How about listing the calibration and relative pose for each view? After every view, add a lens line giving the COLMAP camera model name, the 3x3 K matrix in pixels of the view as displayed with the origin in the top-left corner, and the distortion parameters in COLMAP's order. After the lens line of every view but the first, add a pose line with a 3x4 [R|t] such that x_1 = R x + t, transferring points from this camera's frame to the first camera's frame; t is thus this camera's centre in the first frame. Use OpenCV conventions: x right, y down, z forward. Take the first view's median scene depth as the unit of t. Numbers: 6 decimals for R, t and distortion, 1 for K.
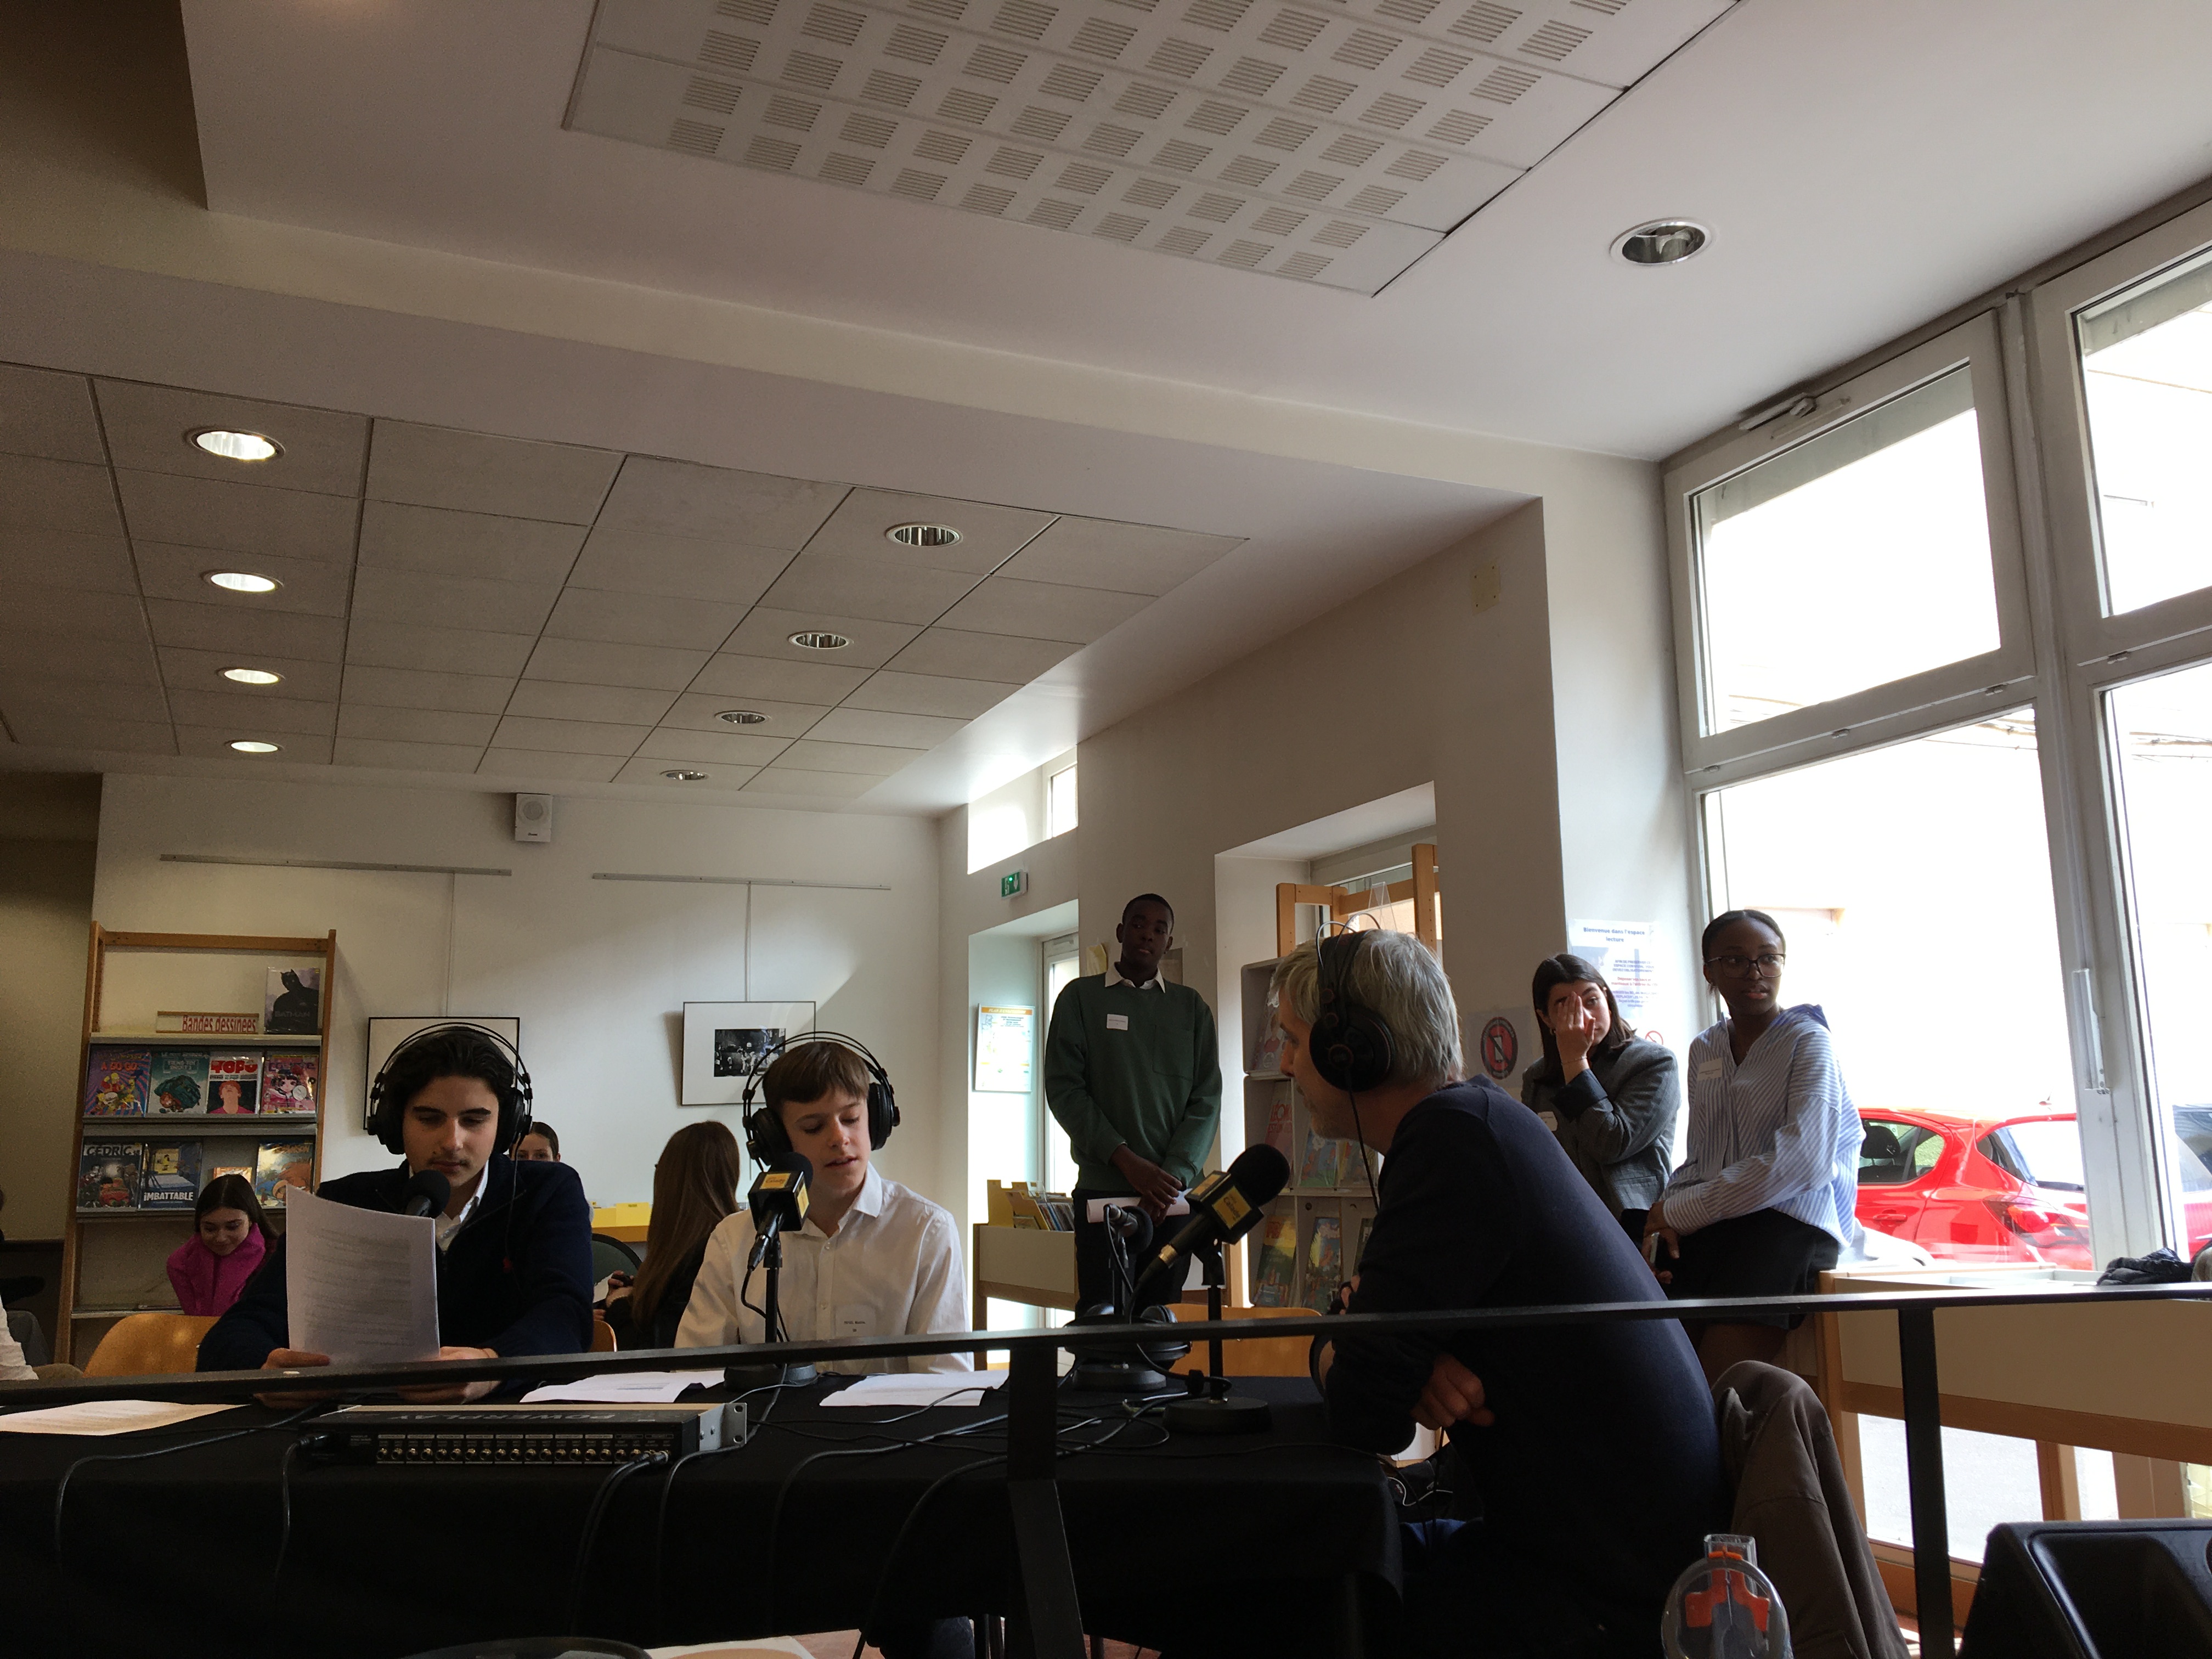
lens RADIAL K [[1842.9, 0, 1098.9], [0, 1842.9, 827.6], [0, 0, 1]] dist [0.118783, -0.191936]
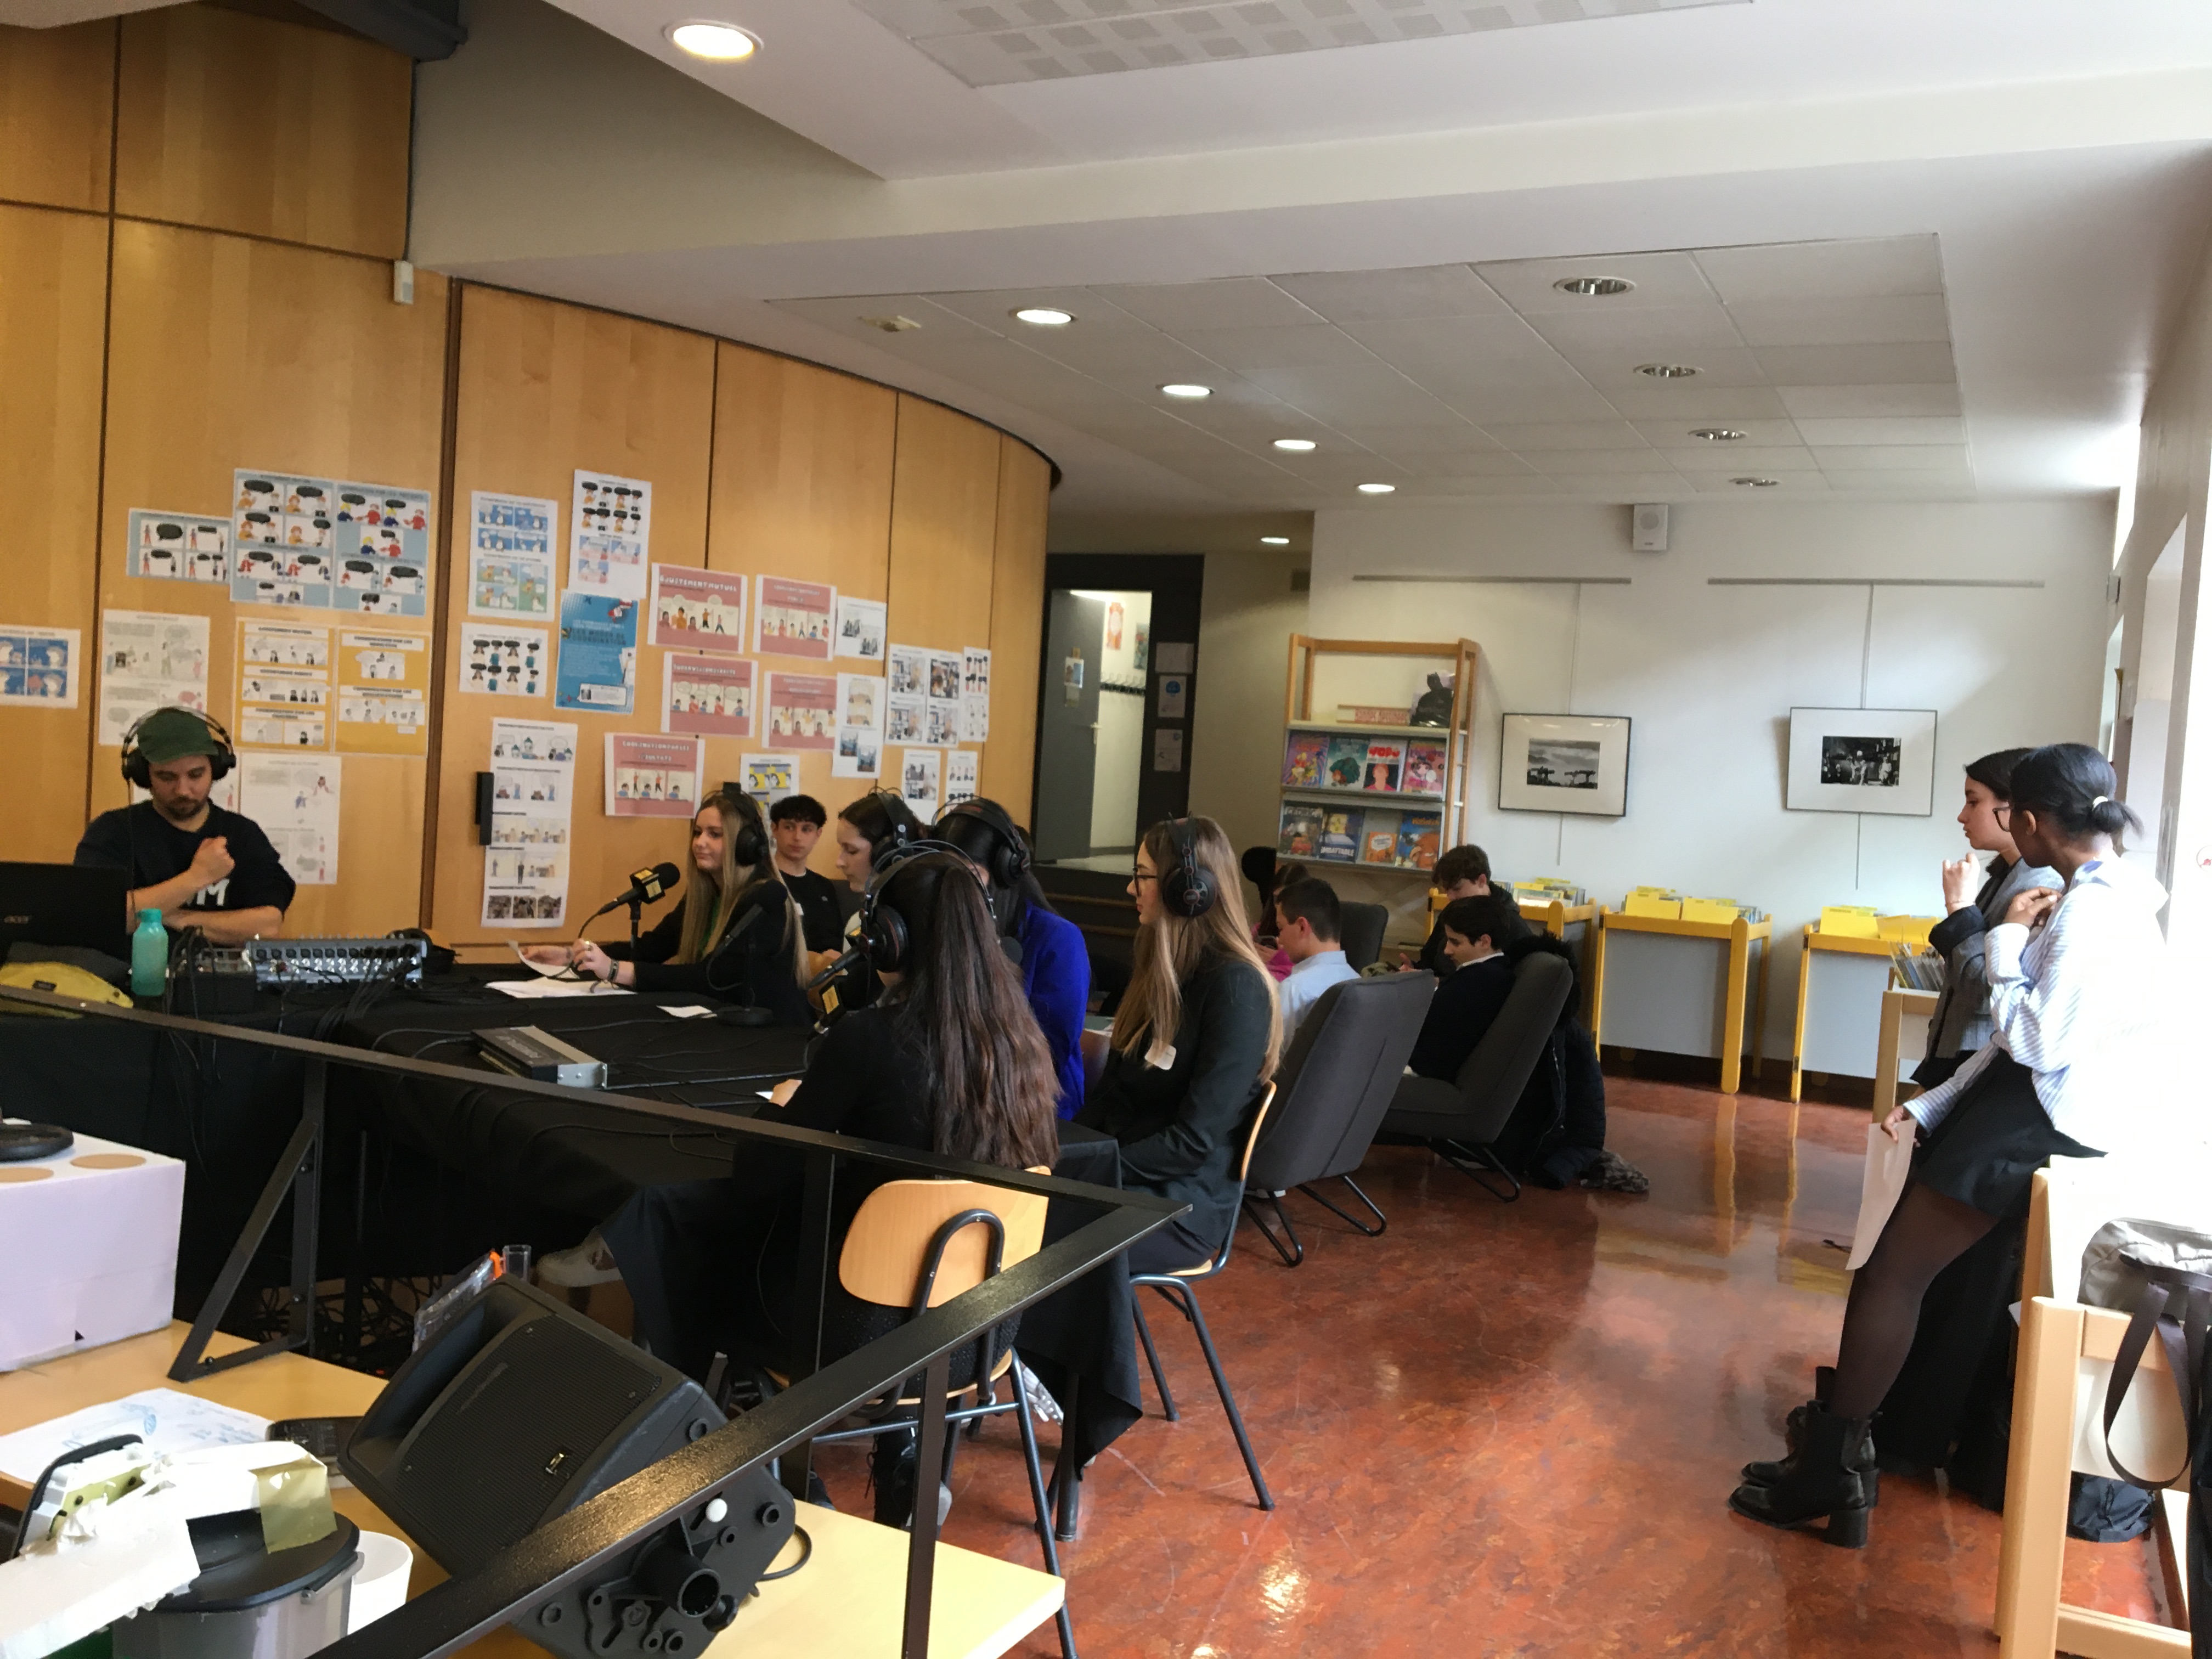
lens RADIAL K [[1848.8, 0, 1095.5], [0, 1848.8, 826.5], [0, 0, 1]] dist [0.102555, -0.178215]
pose [[0.650545, 0.084383, -0.754766, 0.333381], [0.064158, 0.984150, 0.165327, -0.037003], [0.756753, -0.155977, 0.634820, 0.079232]]
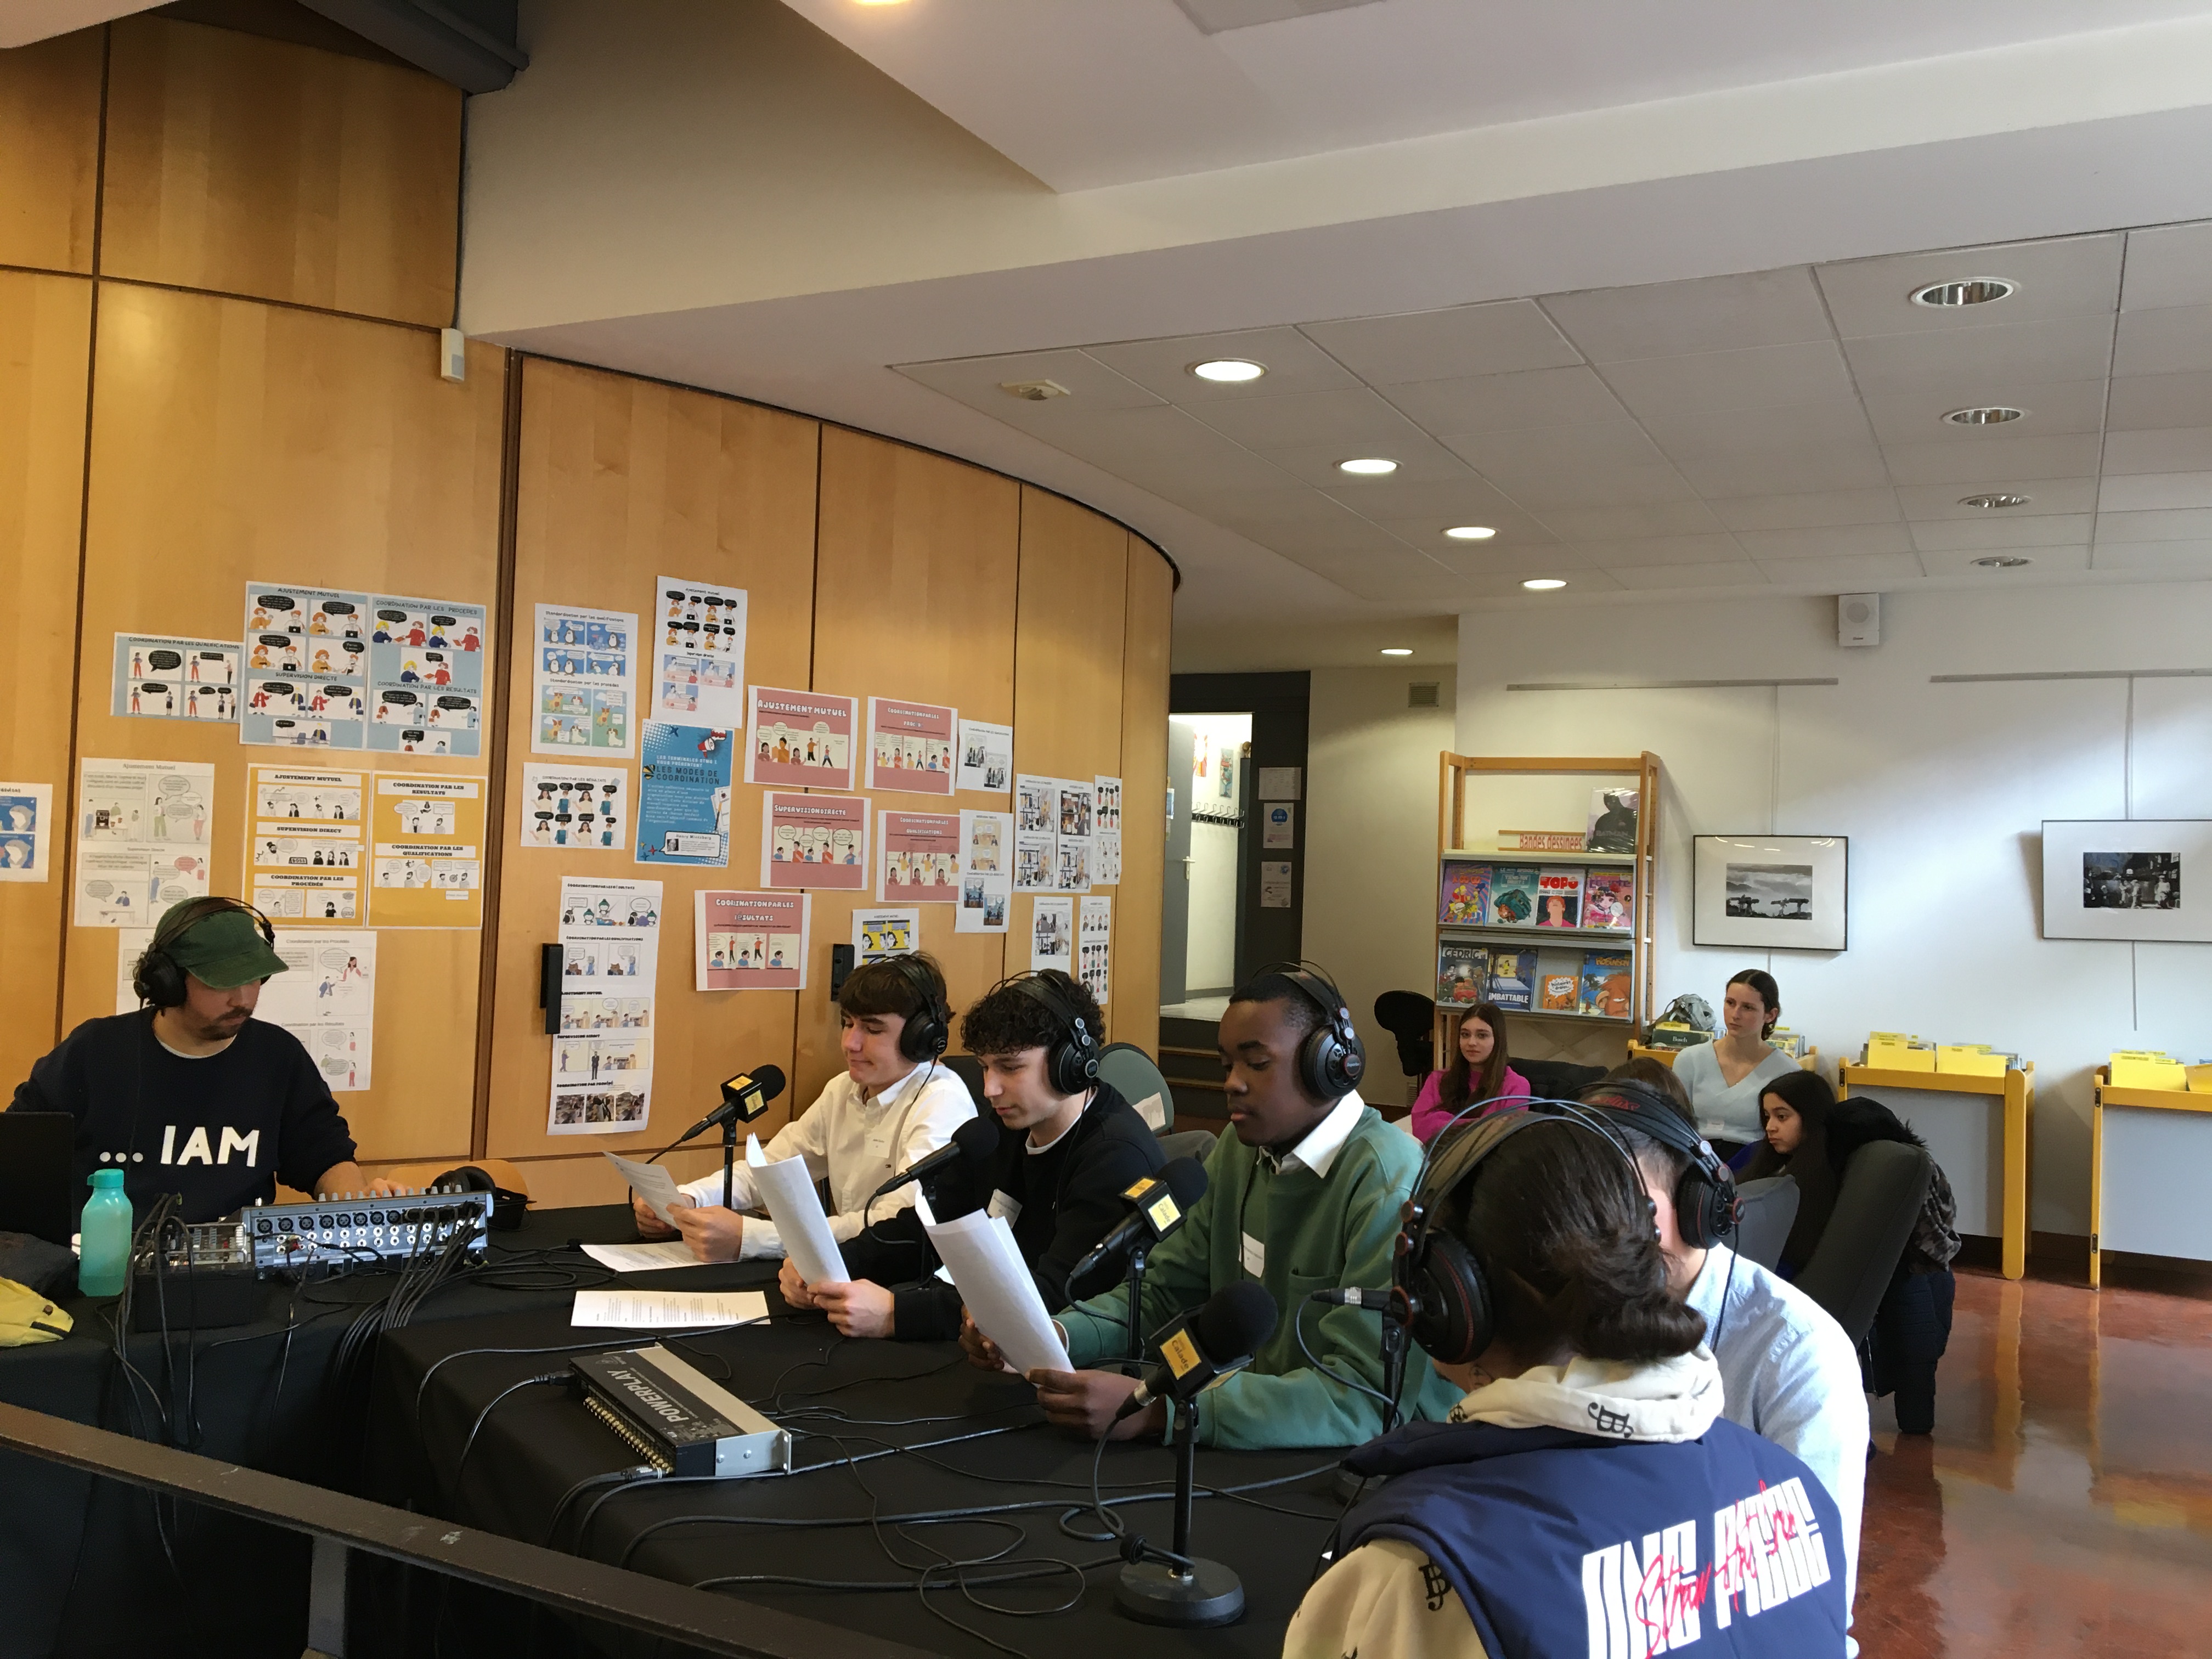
lens RADIAL K [[1842.9, 0, 1098.9], [0, 1842.9, 827.6], [0, 0, 1]] dist [0.118783, -0.191936]
pose [[0.641679, 0.013595, -0.766852, 0.182629], [0.092755, 0.991129, 0.095186, -0.029158], [0.761344, -0.132208, 0.634726, 0.129134]]
